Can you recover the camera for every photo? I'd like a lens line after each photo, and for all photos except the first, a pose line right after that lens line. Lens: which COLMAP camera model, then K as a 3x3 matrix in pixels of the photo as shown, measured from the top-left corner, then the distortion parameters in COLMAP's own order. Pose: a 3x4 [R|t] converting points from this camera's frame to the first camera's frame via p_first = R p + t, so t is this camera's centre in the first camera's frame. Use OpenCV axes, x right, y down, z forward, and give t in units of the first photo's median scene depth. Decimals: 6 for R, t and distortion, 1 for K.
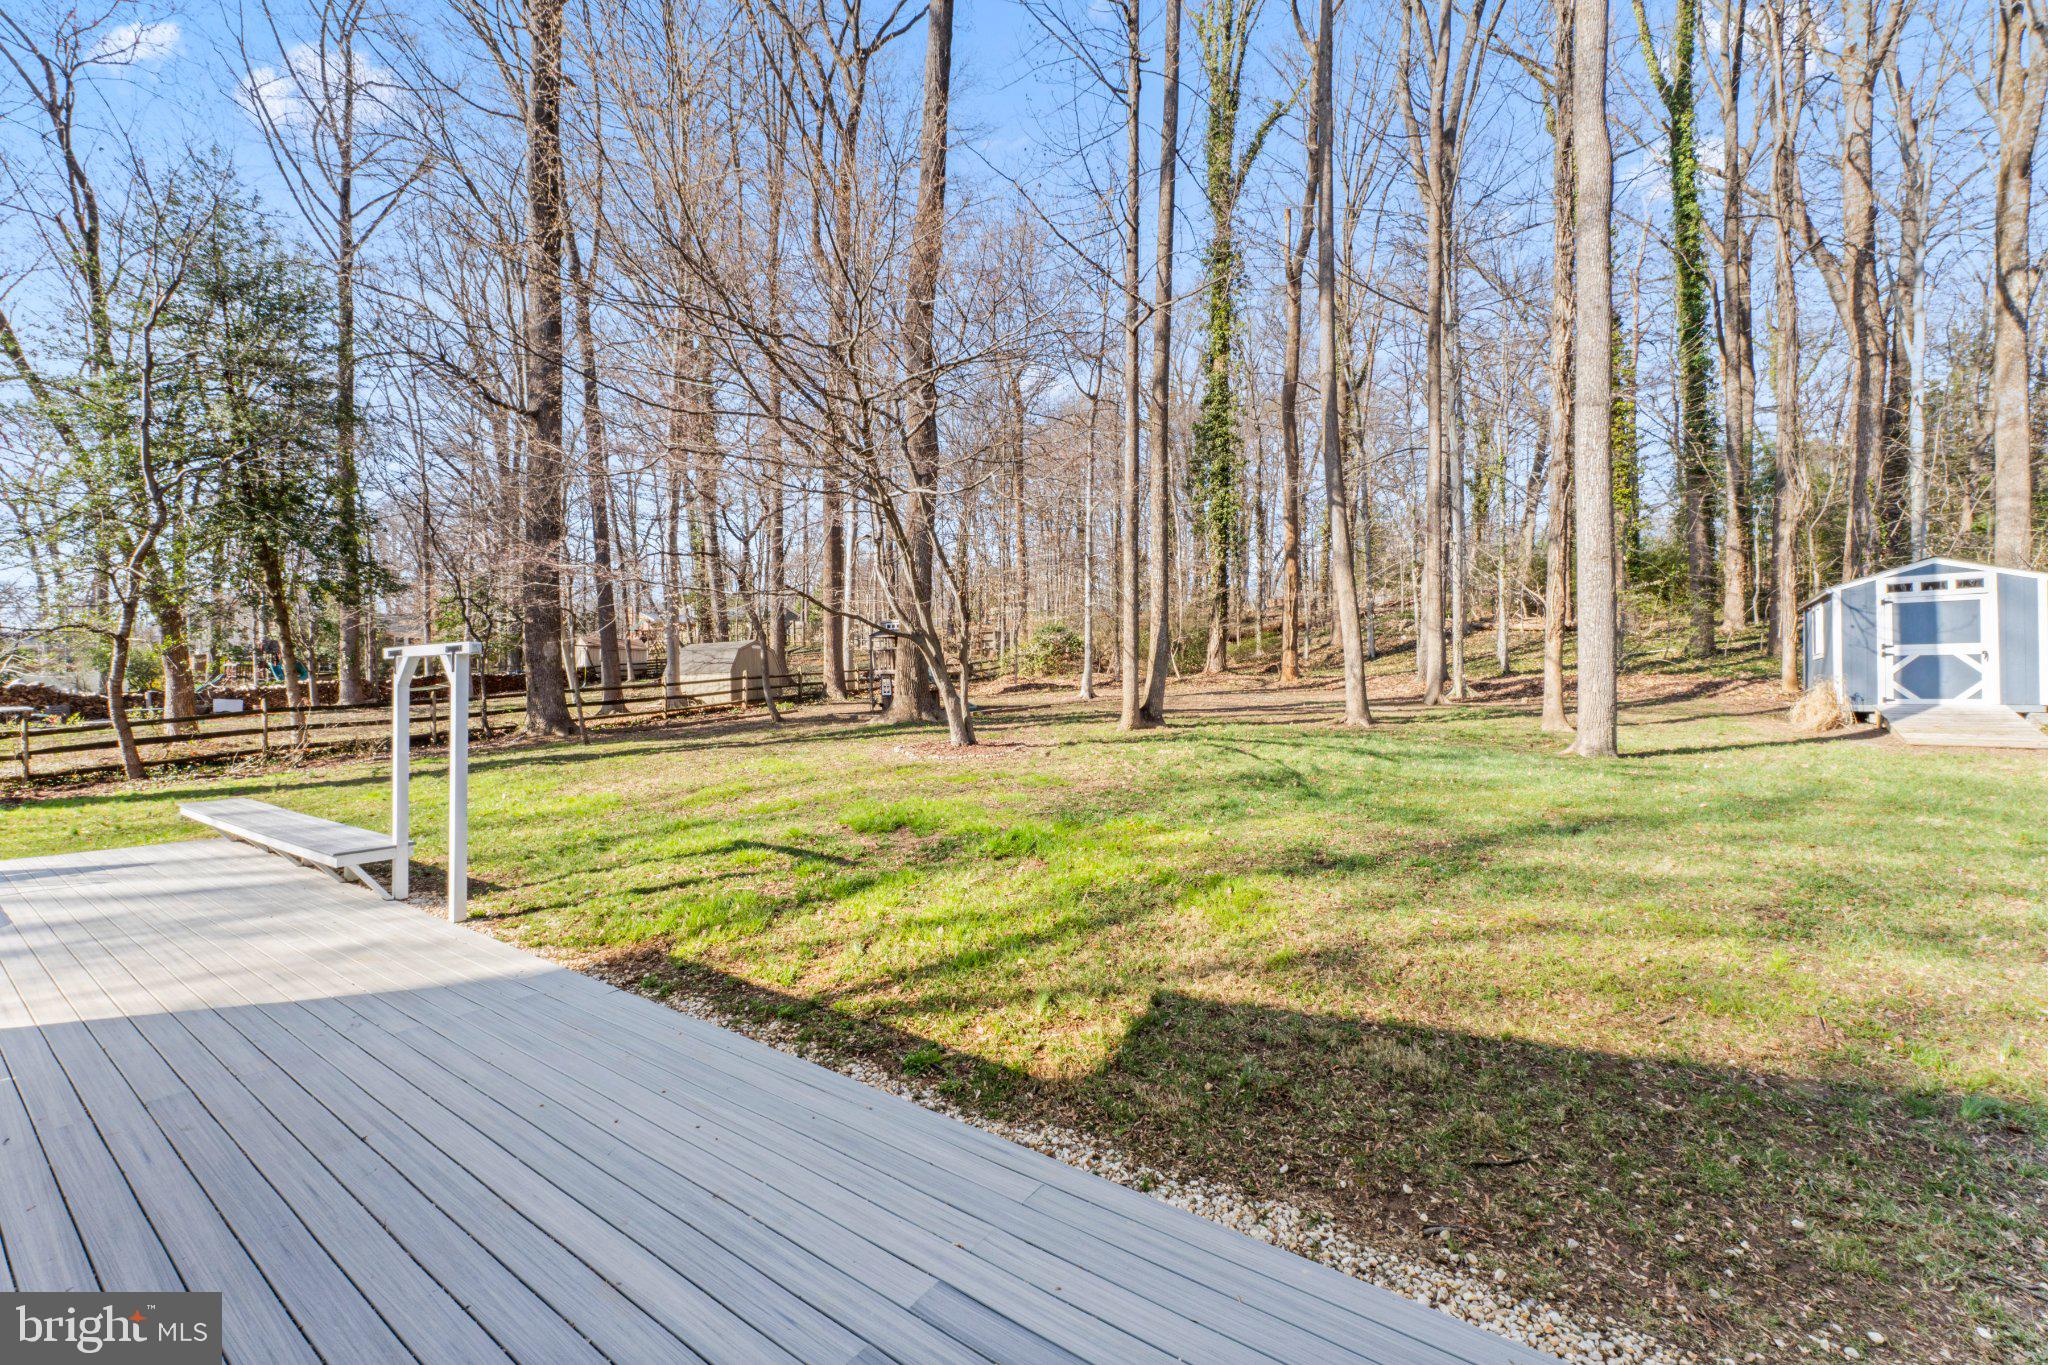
lens RADIAL K [[815.3, 0, 1024.0], [0, 815.3, 682.5], [0, 0, 1]] dist [0.019387, -0.002015]
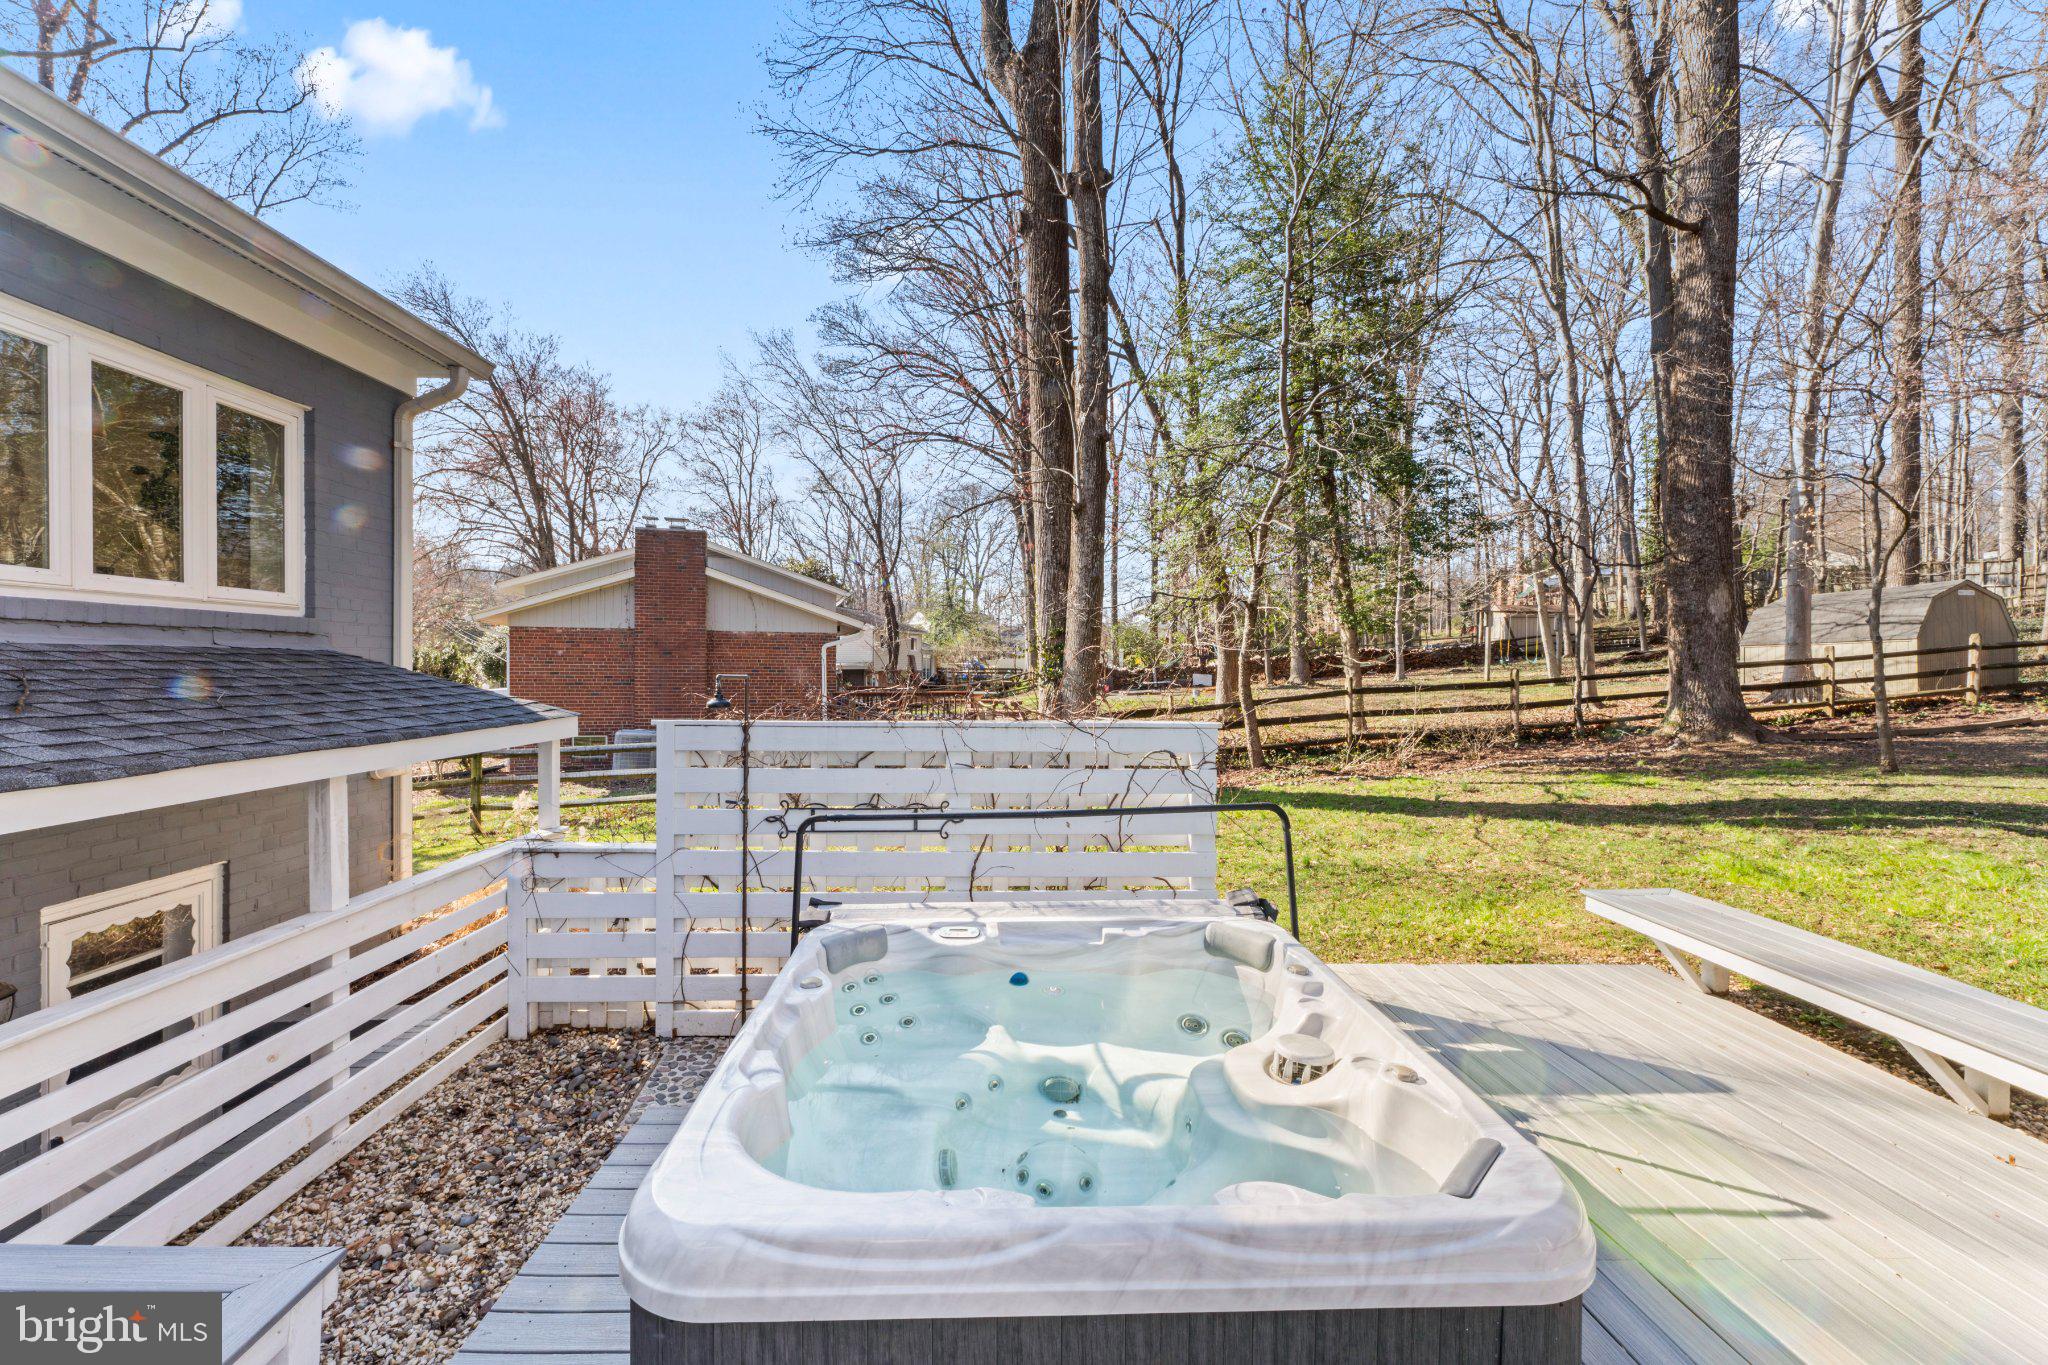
lens RADIAL K [[821.5, 0, 1017.0], [0, 821.5, 686.5], [0, 0, 1]] dist [0.019956, -0.002006]
pose [[0.608240, 0.025687, -0.793337, -0.284841], [0.002493, 0.999409, 0.034271, -0.000199], [0.793749, -0.022823, 0.607817, 0.145554]]
